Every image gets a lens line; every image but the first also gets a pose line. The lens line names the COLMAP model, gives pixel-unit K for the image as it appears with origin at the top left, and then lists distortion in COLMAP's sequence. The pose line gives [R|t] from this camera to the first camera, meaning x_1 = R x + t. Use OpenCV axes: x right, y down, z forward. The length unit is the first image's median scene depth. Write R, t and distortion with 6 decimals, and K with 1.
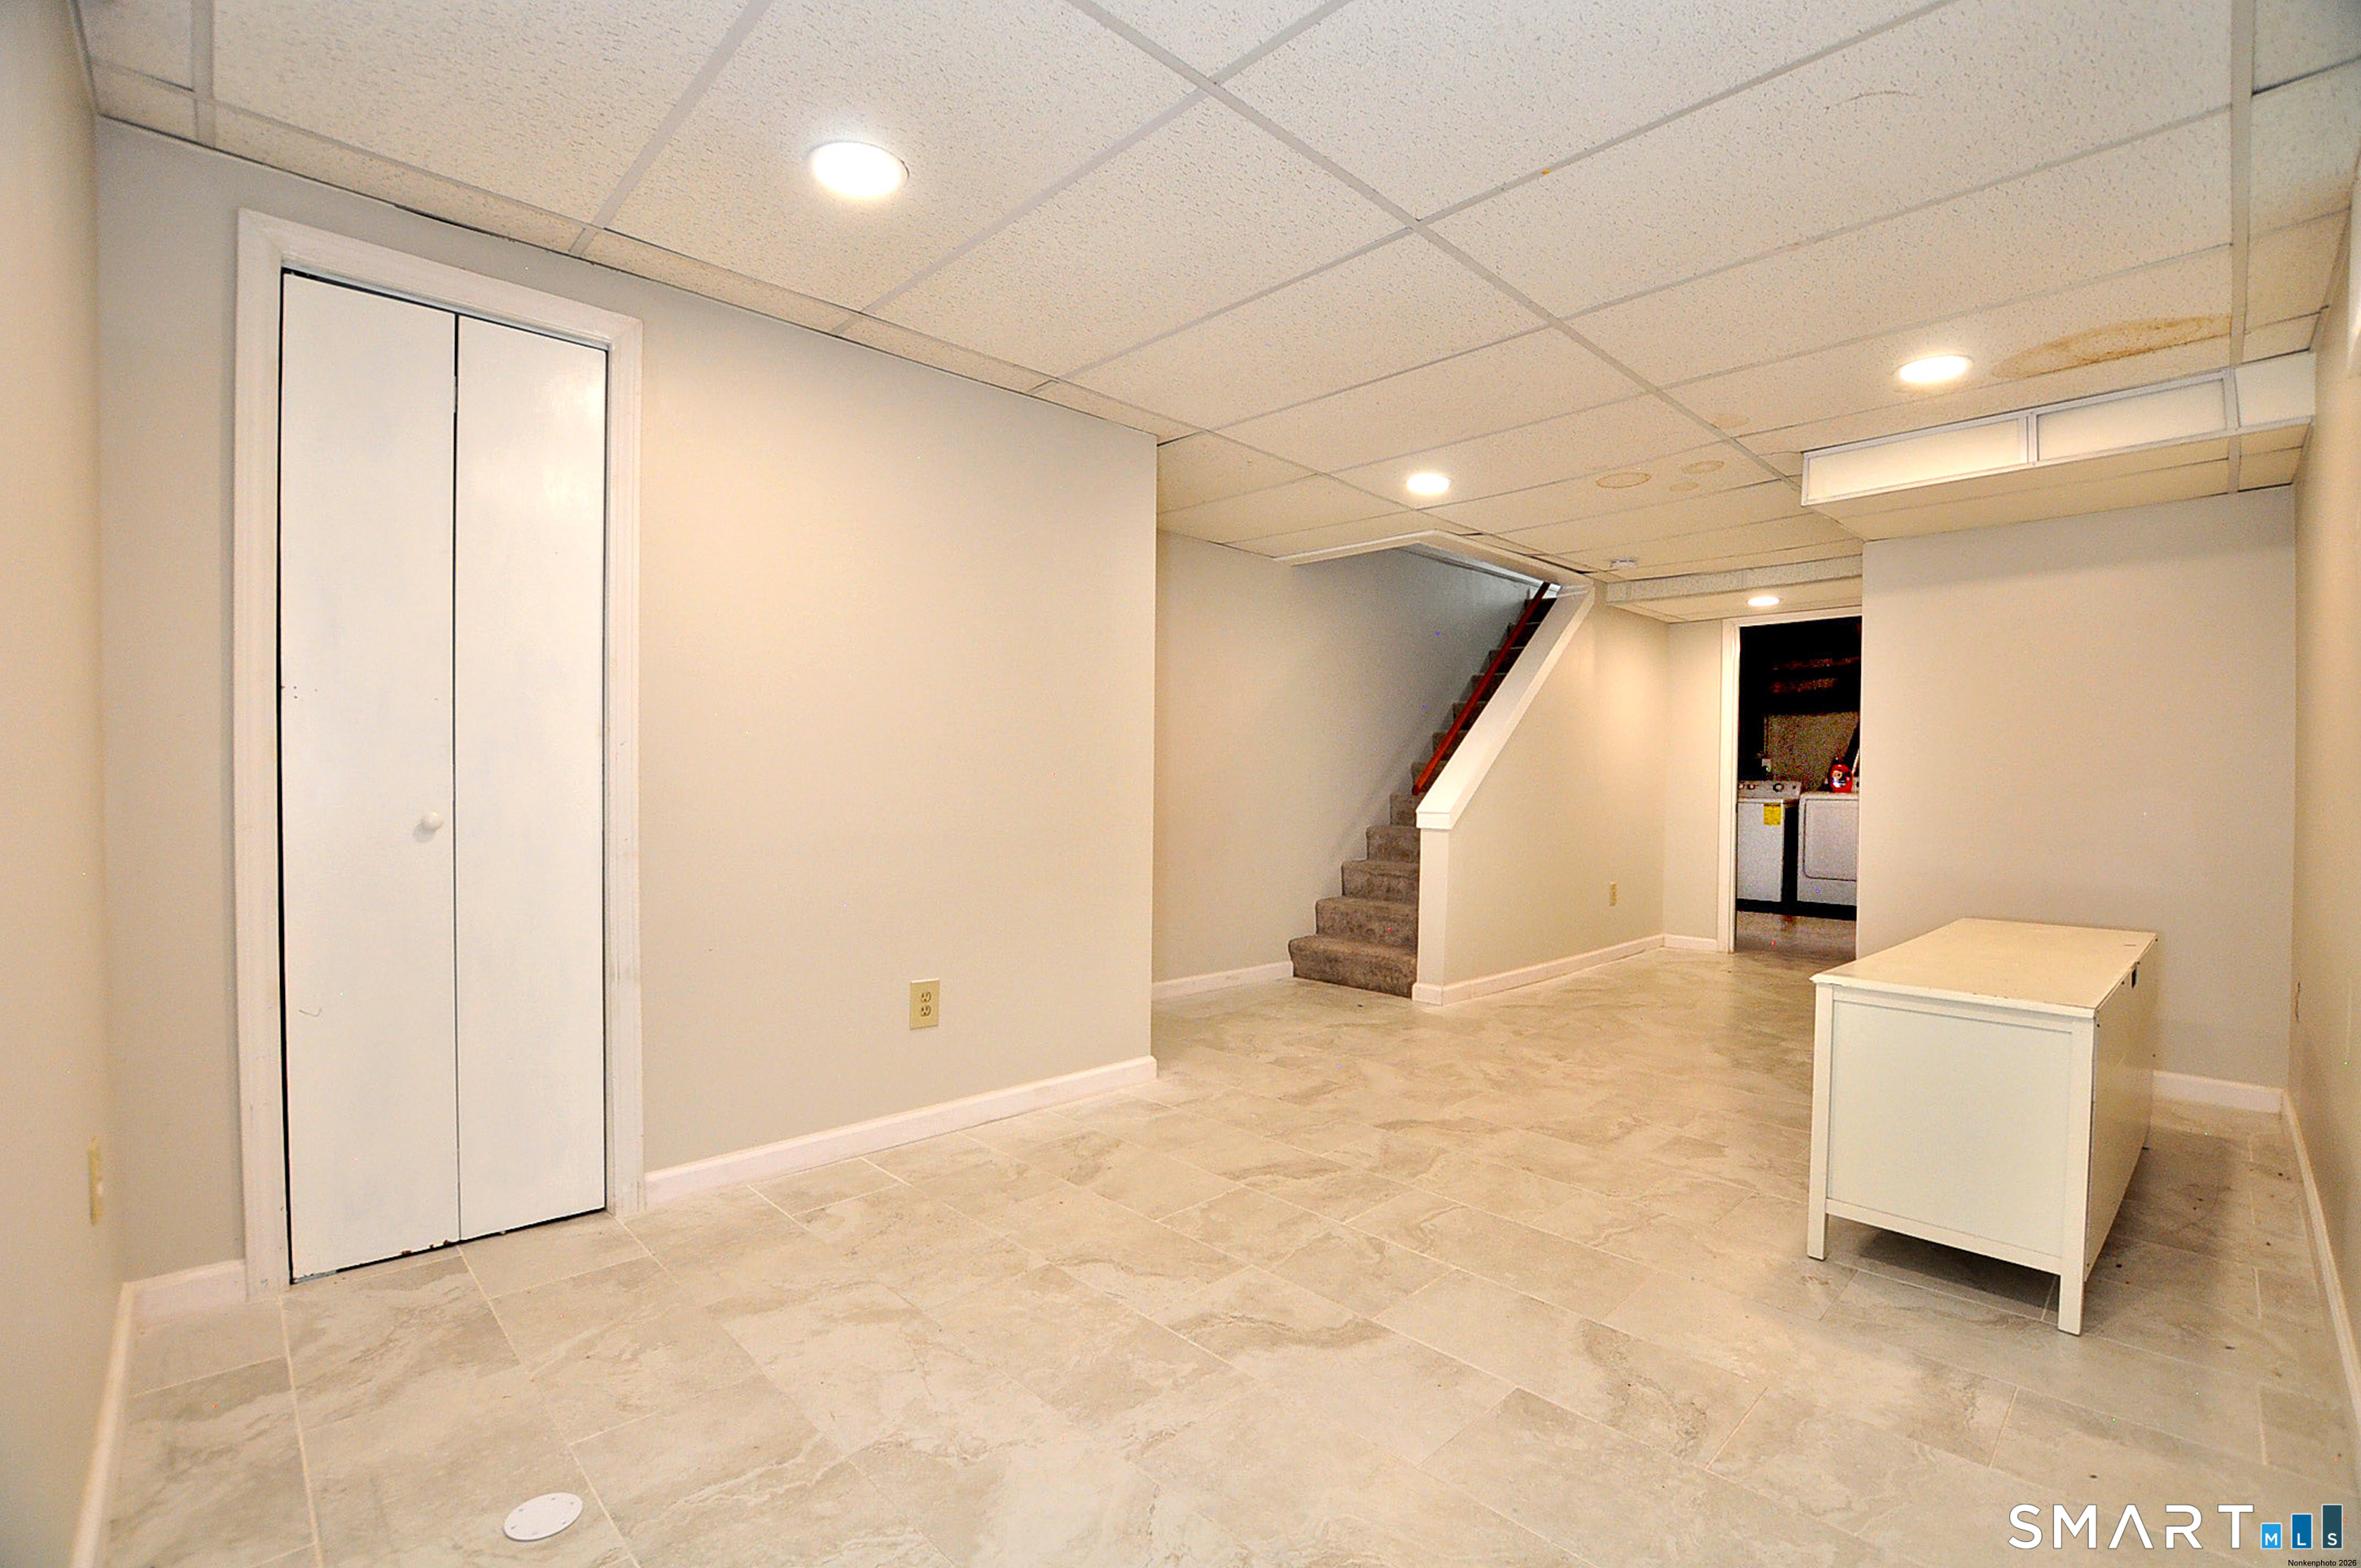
lens RADIAL K [[1044.9, 0, 1174.5], [0, 1044.9, 796.3], [0, 0, 1]] dist [-0.002356, -0.000384]
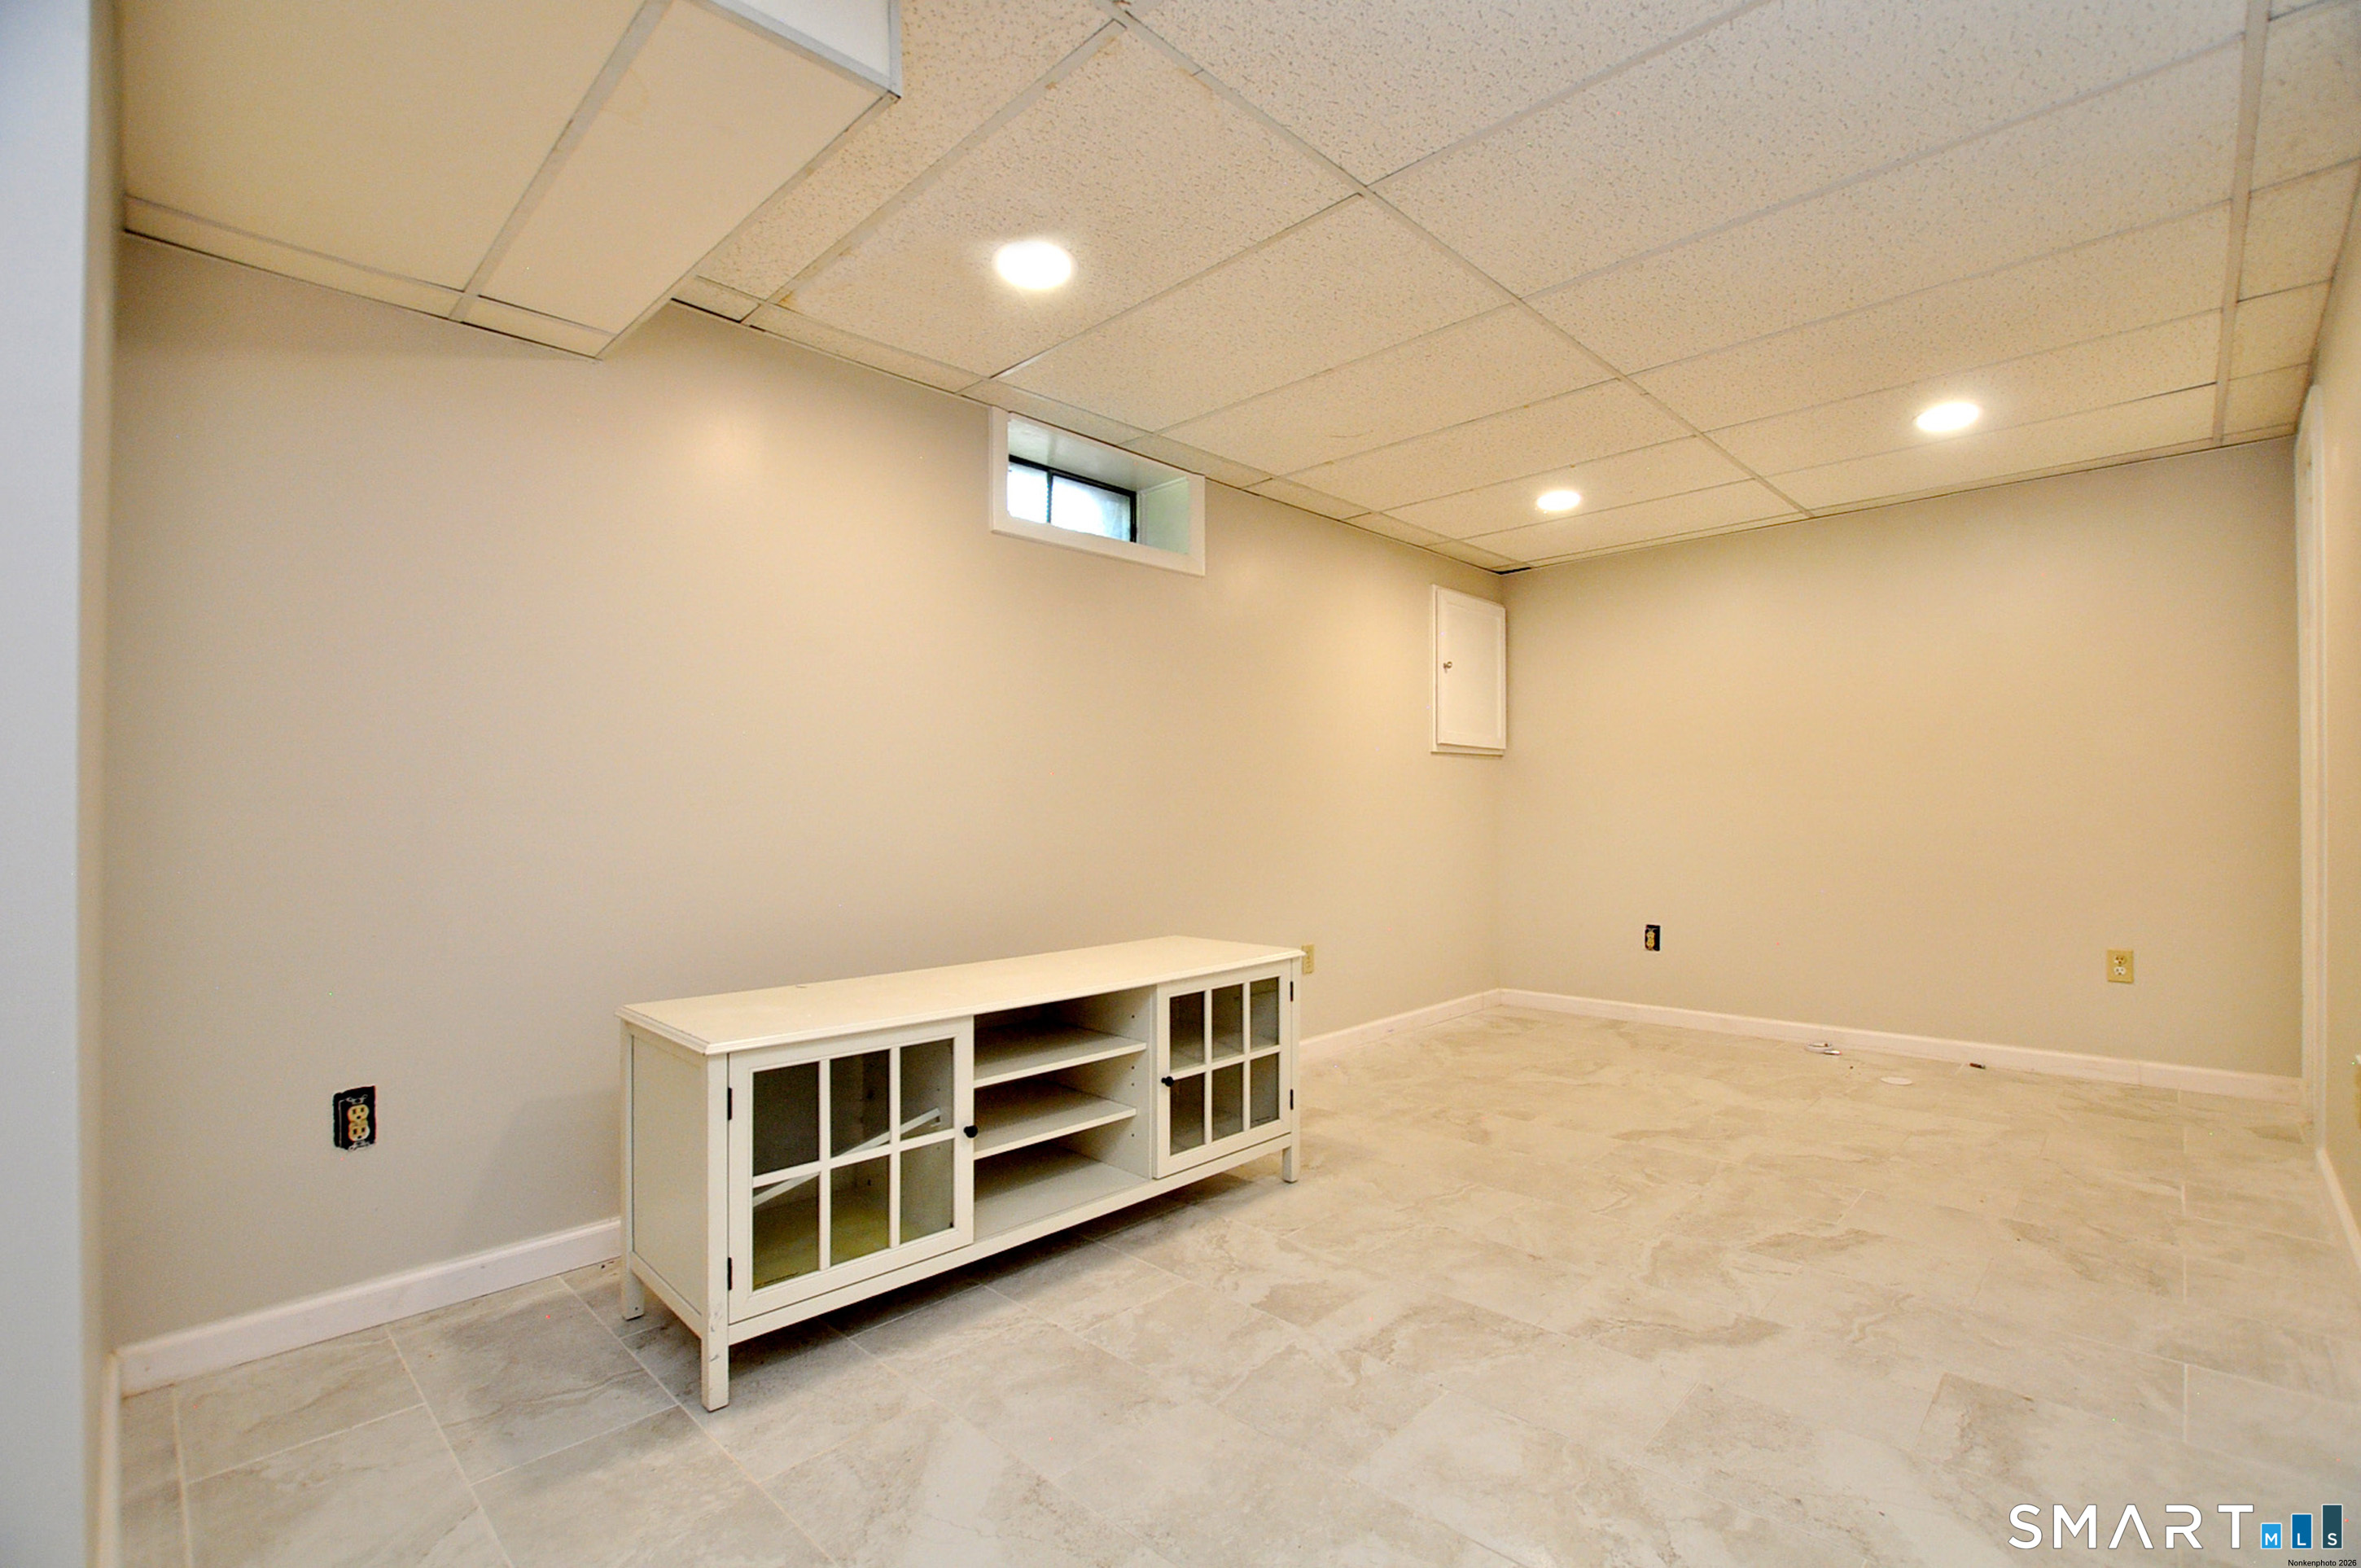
lens RADIAL K [[1044.9, 0, 1174.5], [0, 1044.9, 796.3], [0, 0, 1]] dist [-0.002356, -0.000384]
pose [[-0.999634, -0.007538, -0.025970, 0.677589], [-0.007603, 0.999968, 0.002391, -0.004182], [0.025951, 0.002587, -0.999660, 1.903571]]
